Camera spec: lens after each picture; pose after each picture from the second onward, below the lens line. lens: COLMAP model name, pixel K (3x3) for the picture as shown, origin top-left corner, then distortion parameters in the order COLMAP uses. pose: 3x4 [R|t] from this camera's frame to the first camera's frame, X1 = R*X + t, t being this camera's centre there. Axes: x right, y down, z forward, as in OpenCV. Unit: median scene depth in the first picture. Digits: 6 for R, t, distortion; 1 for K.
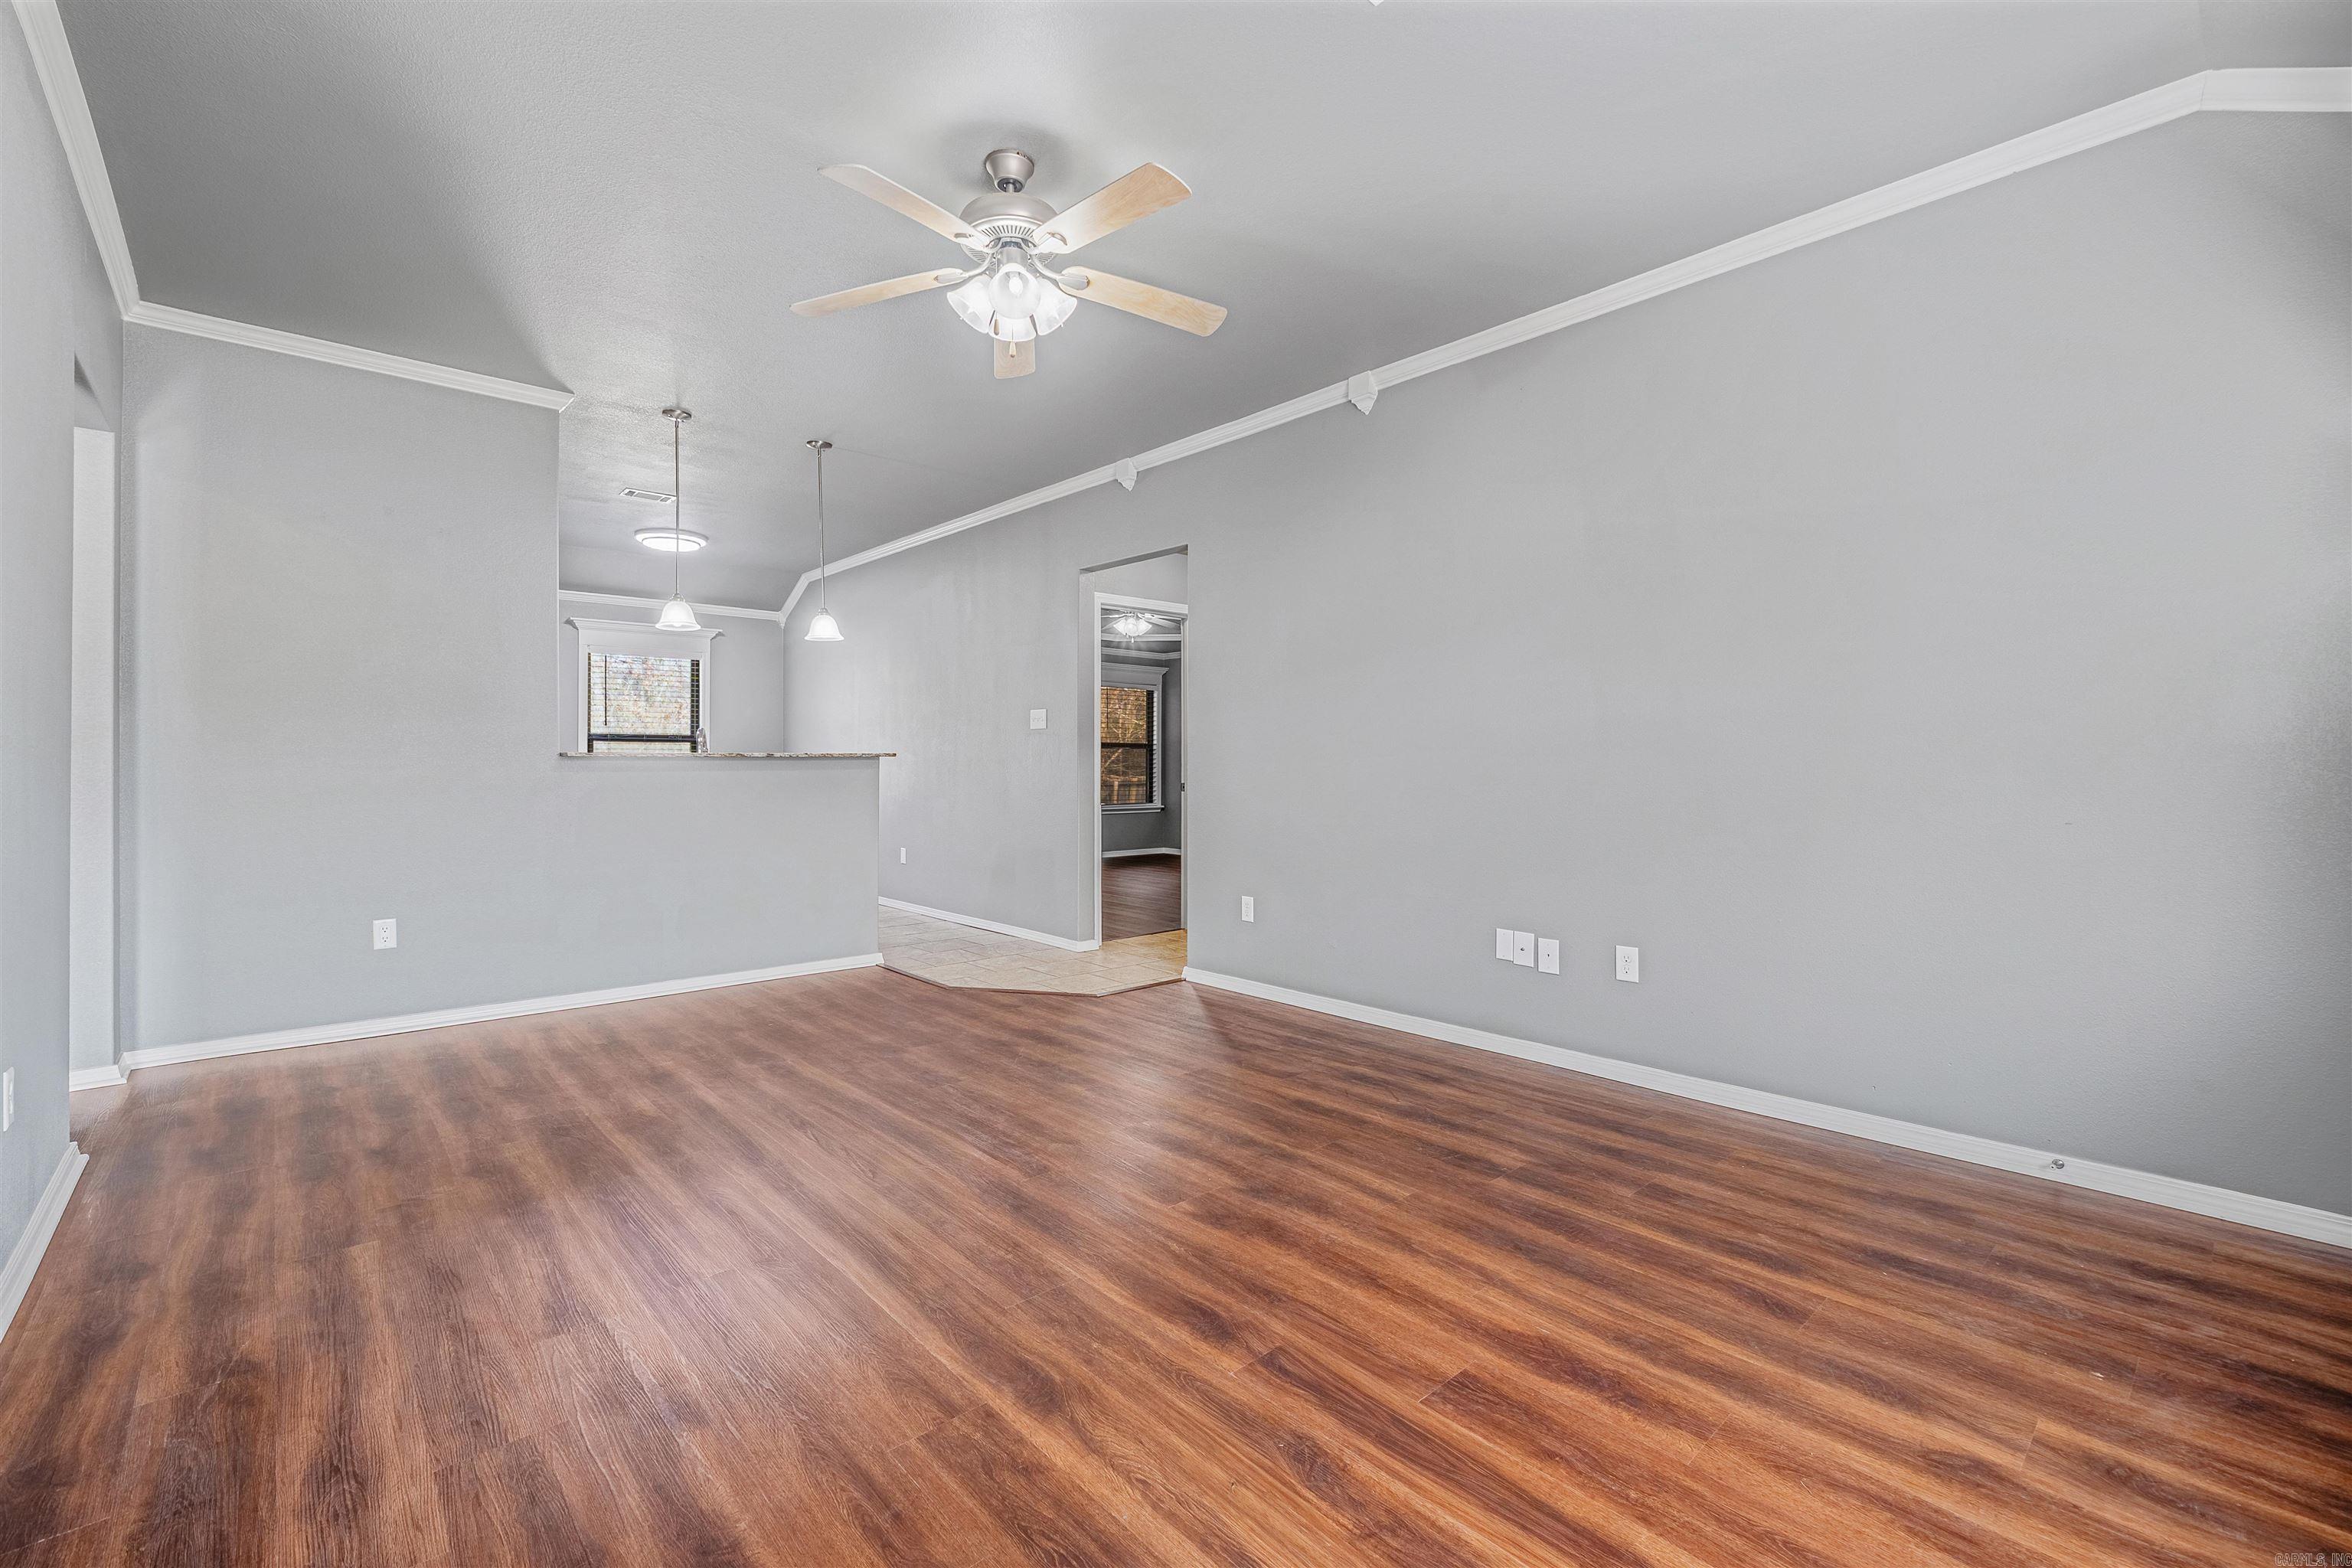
lens RADIAL K [[1000.8, 0, 1171.4], [0, 1000.8, 770.7], [0, 0, 1]] dist [-0.004333, -0.000188]
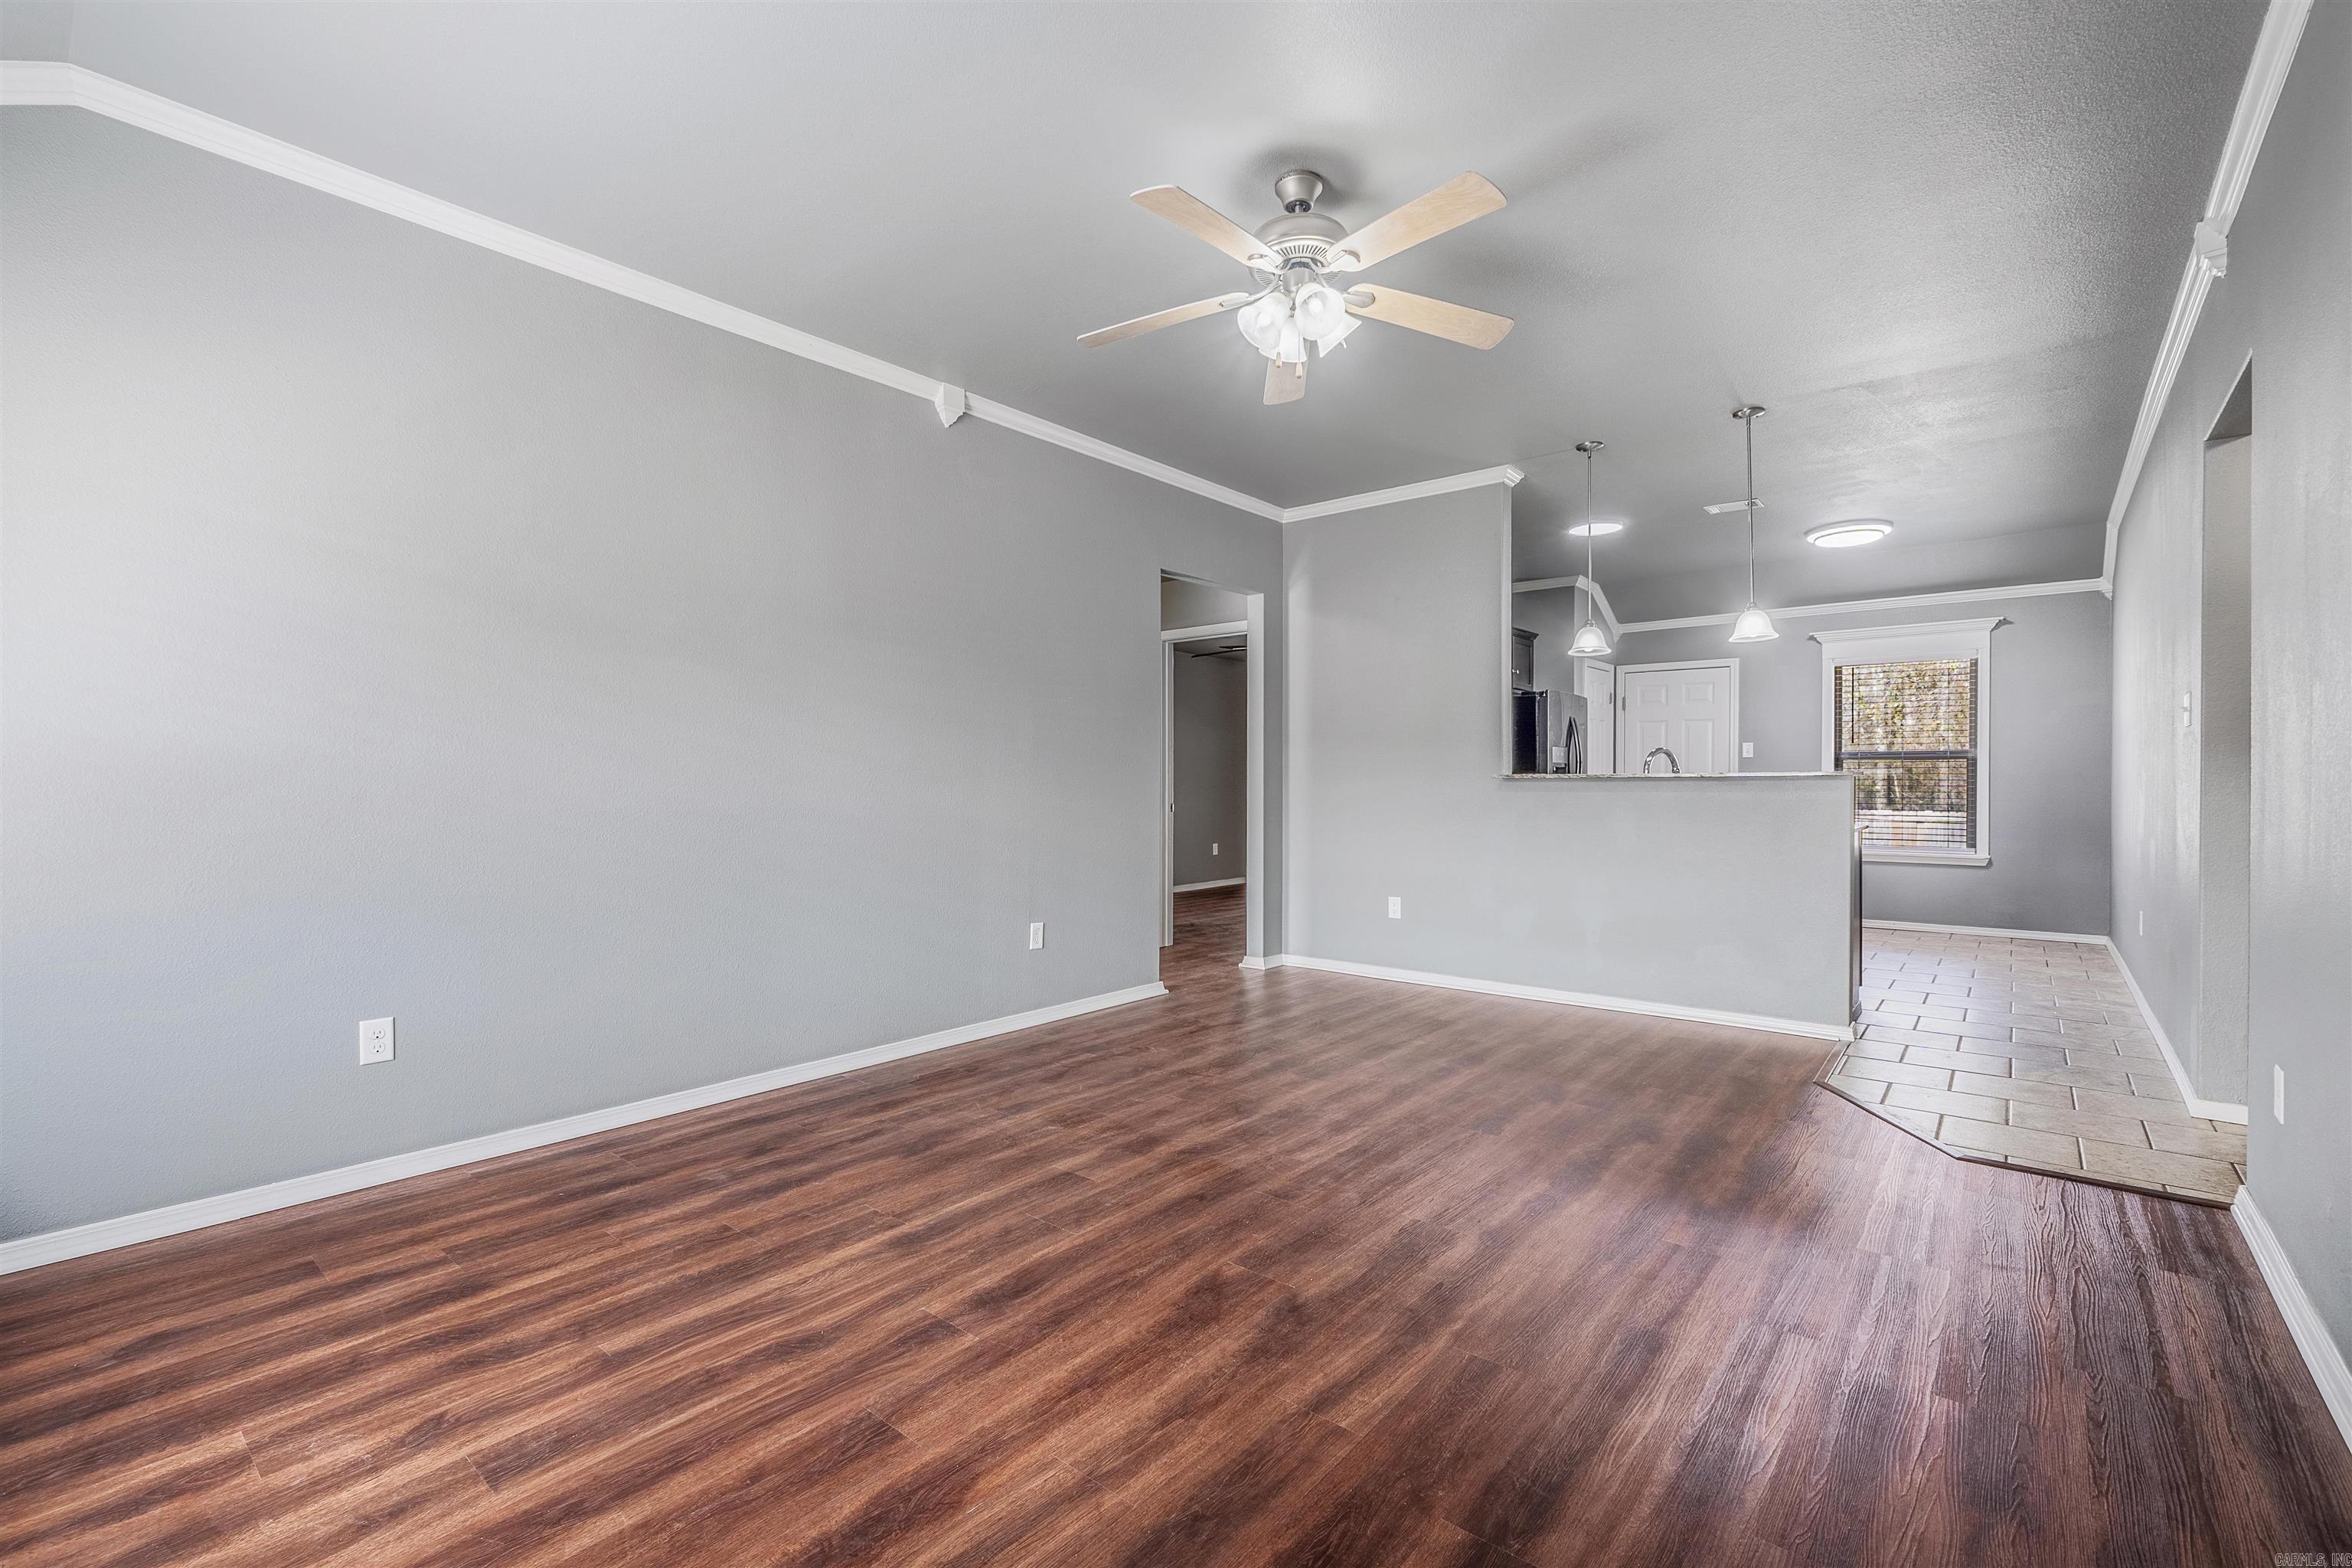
lens RADIAL K [[1014.1, 0, 1176.0], [0, 1014.1, 784.0], [0, 0, 1]] dist [0.003026, -0.000301]
pose [[0.143585, 0.001406, -0.989637, 0.798773], [-0.006475, 0.999979, 0.000481, -0.009829], [0.989617, 0.006339, 0.143591, 0.696699]]
